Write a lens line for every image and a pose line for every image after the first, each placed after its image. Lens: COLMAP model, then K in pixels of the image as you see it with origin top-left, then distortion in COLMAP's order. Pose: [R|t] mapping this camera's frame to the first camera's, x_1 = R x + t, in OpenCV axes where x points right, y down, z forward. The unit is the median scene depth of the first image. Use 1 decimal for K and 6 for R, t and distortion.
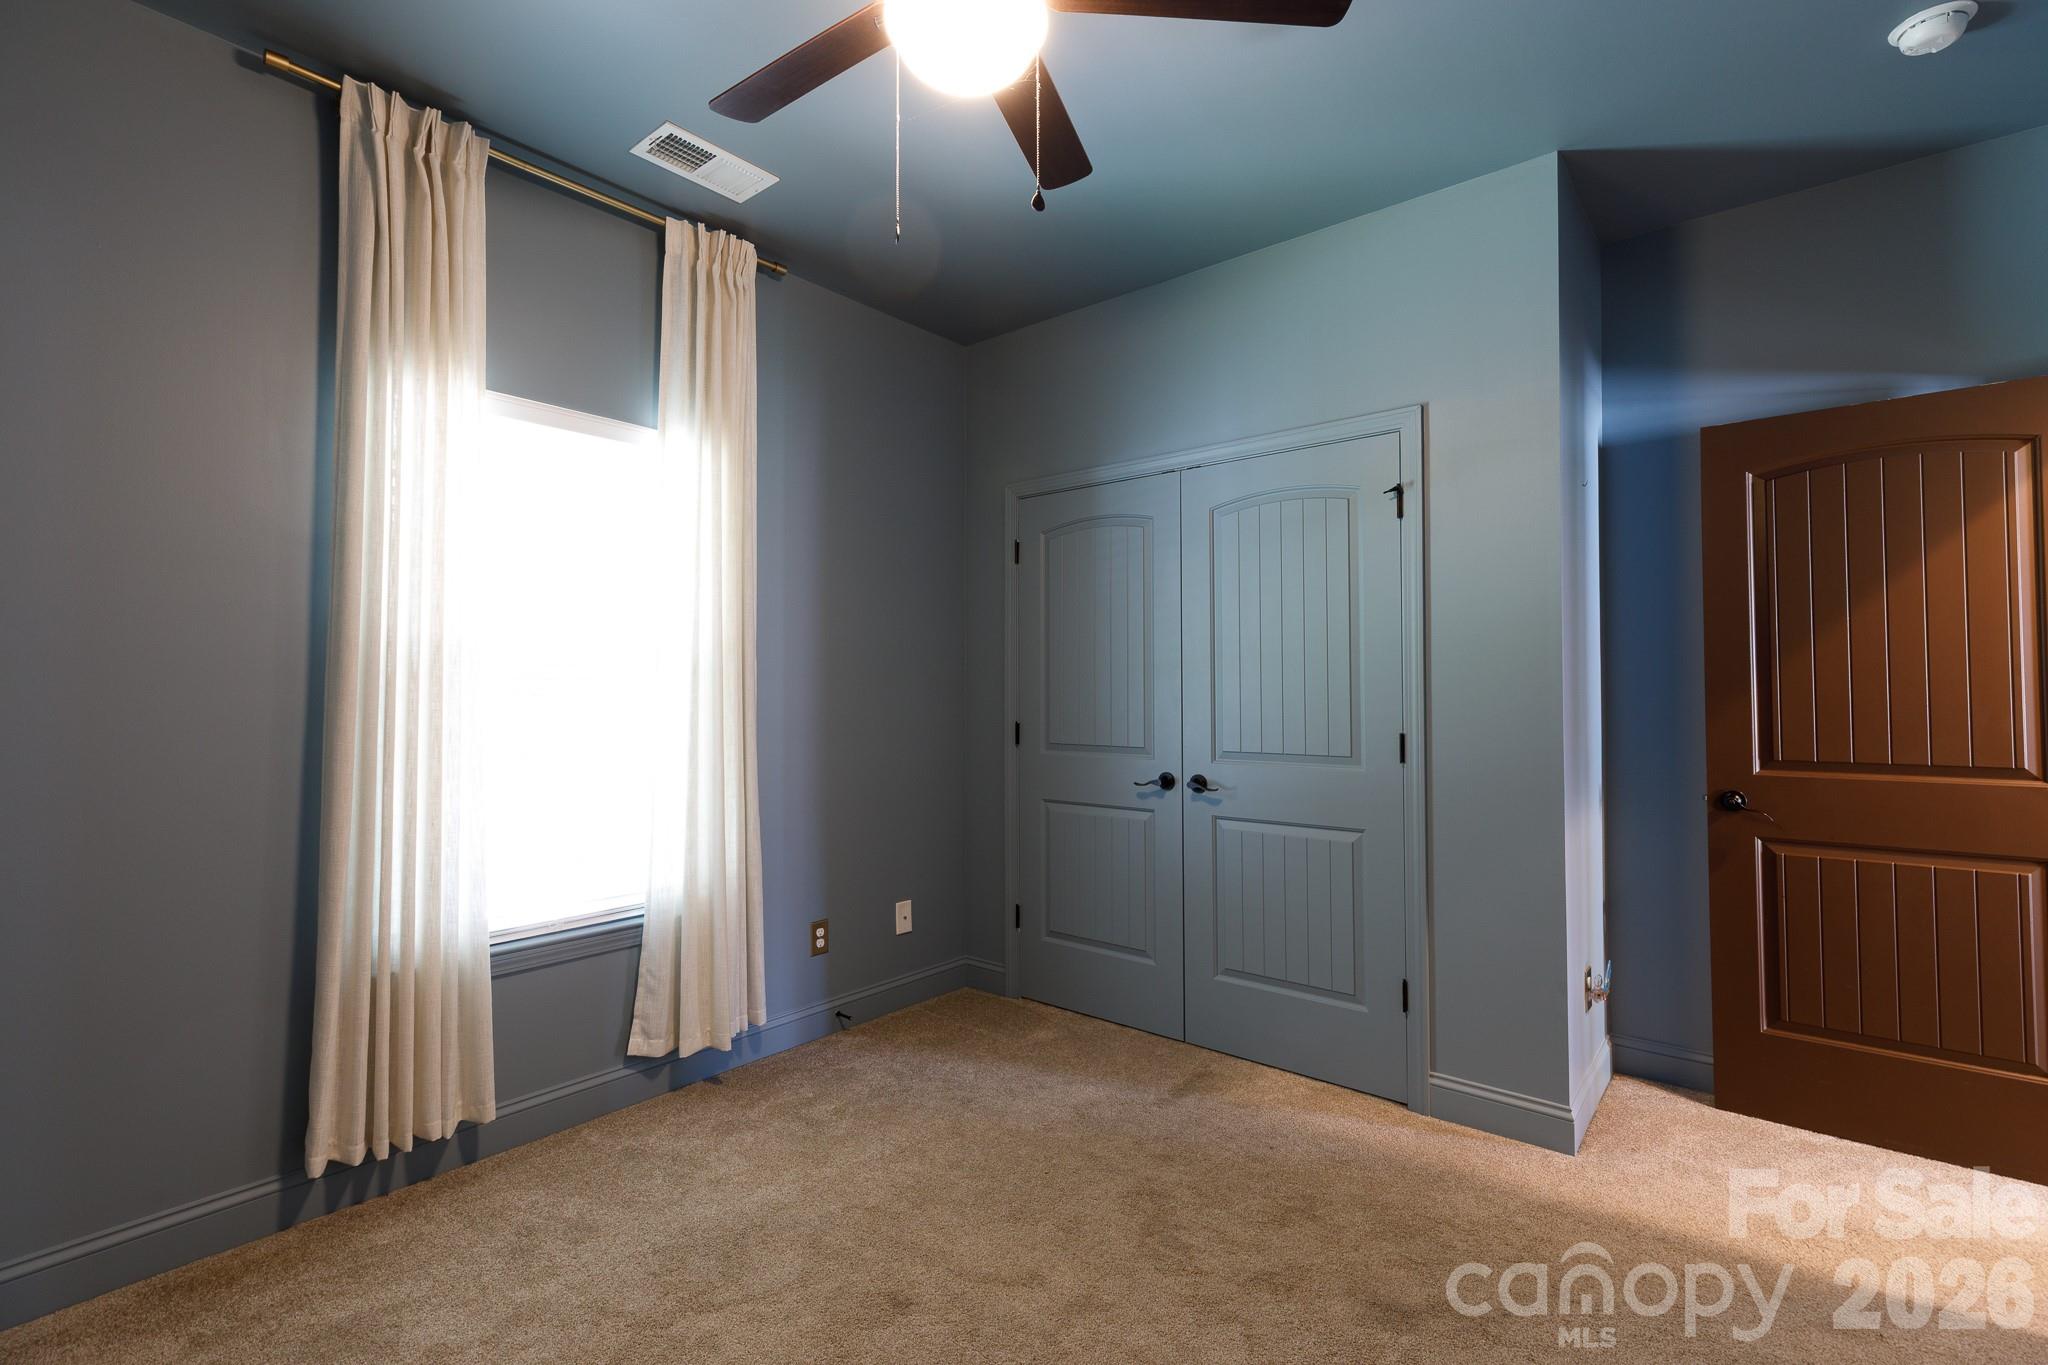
lens RADIAL K [[915.0, 0, 1027.4], [0, 915.0, 673.3], [0, 0, 1]] dist [0.006439, -0.000466]
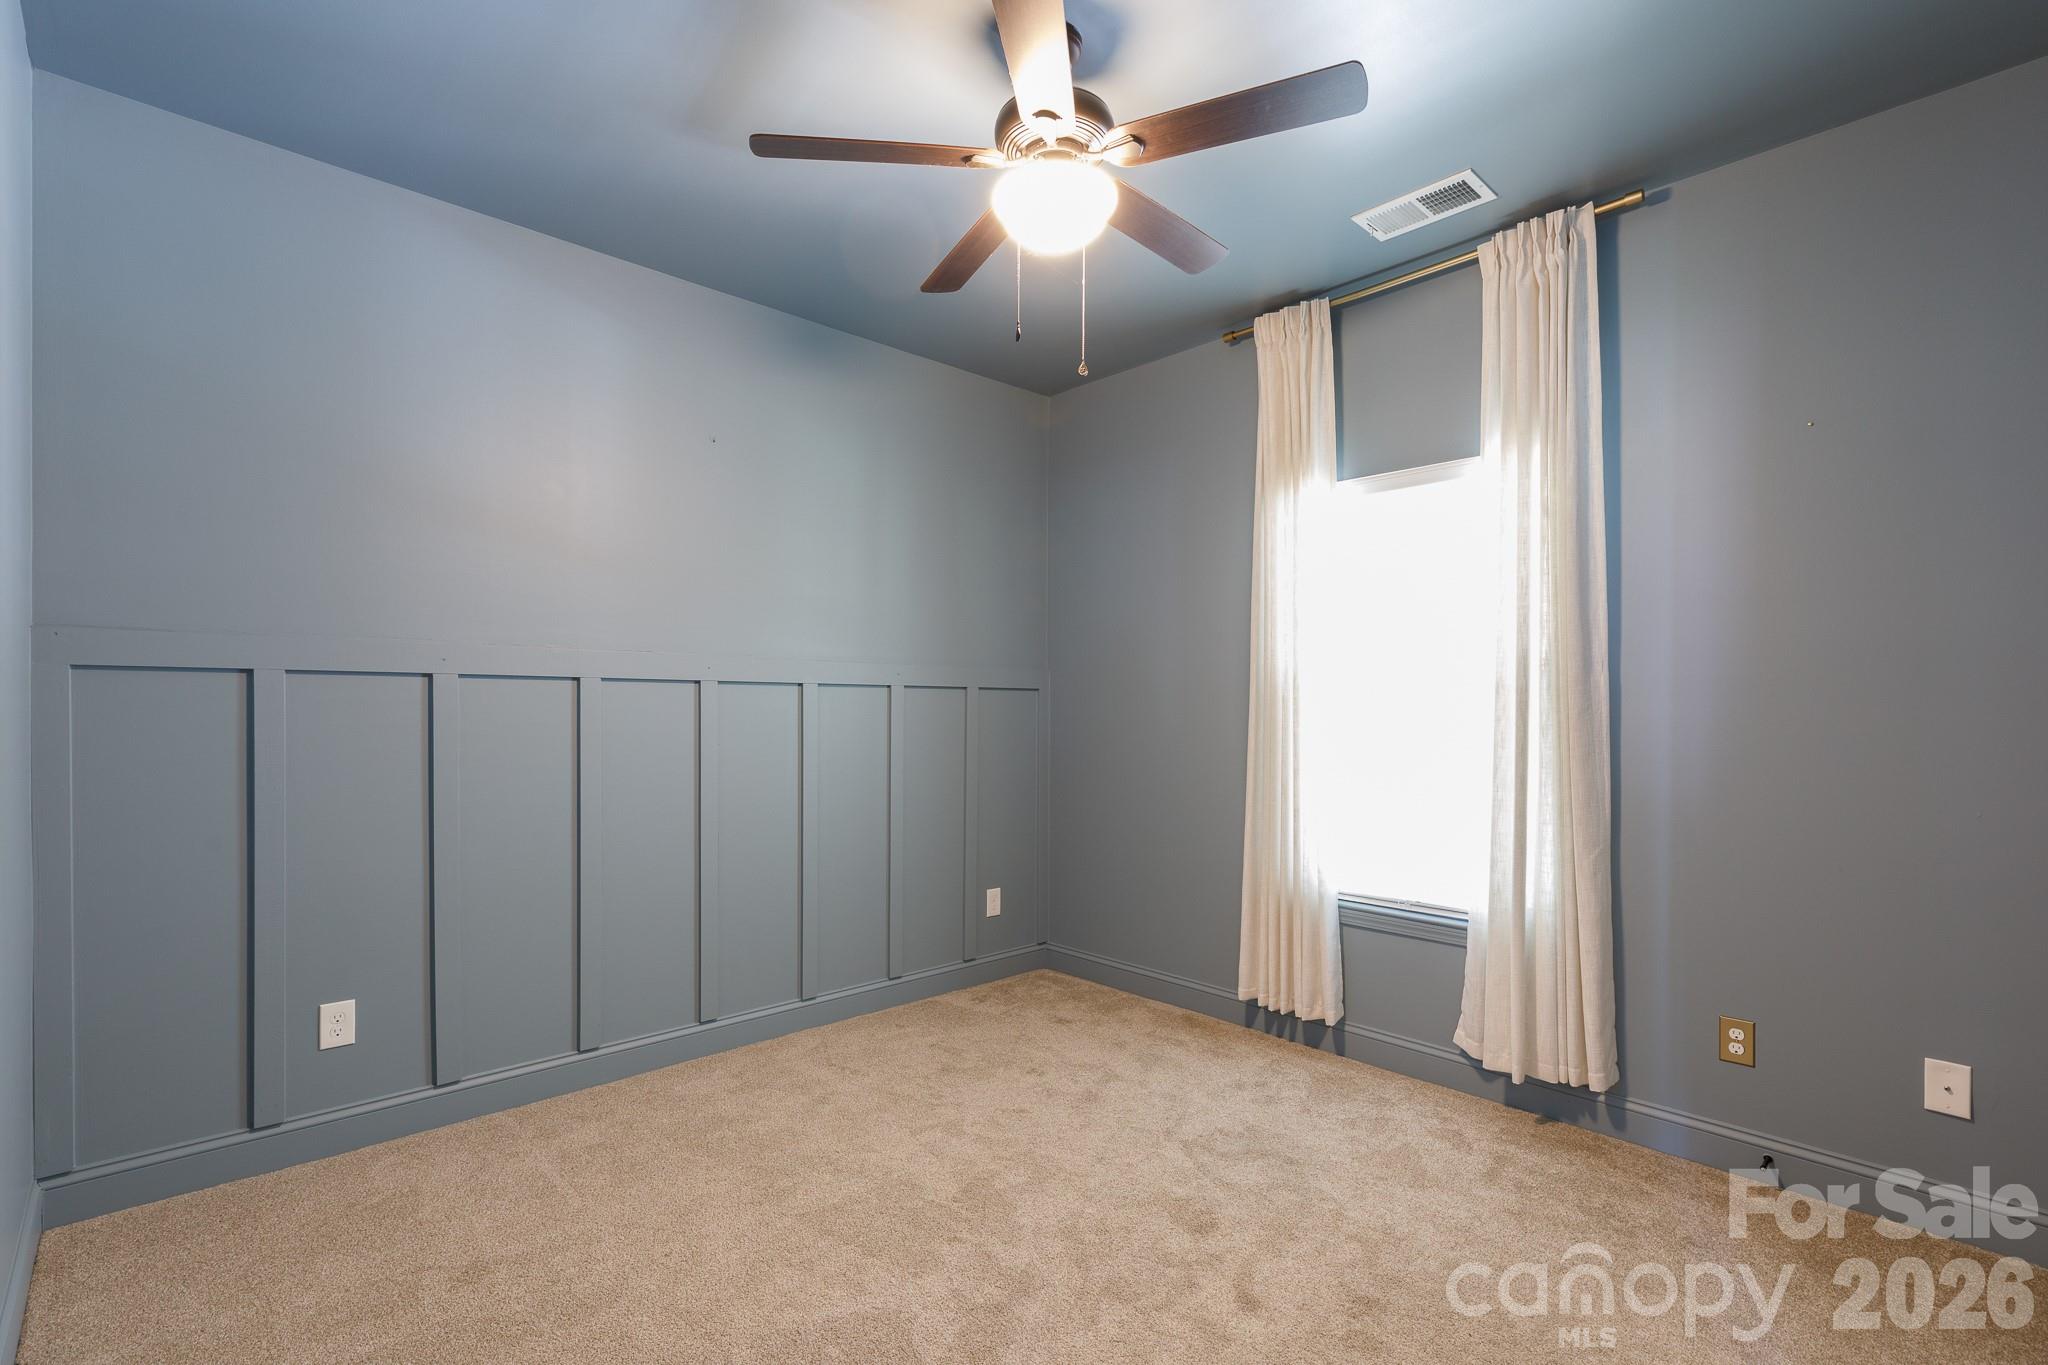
lens RADIAL K [[936.3, 0, 1022.9], [0, 936.3, 715.6], [0, 0, 1]] dist [0.001318, -0.000081]
pose [[-0.116226, 0.013777, -0.993127, 0.657225], [0.014903, 0.999815, 0.012126, 0.003537], [0.993111, -0.013392, -0.116409, 0.558399]]
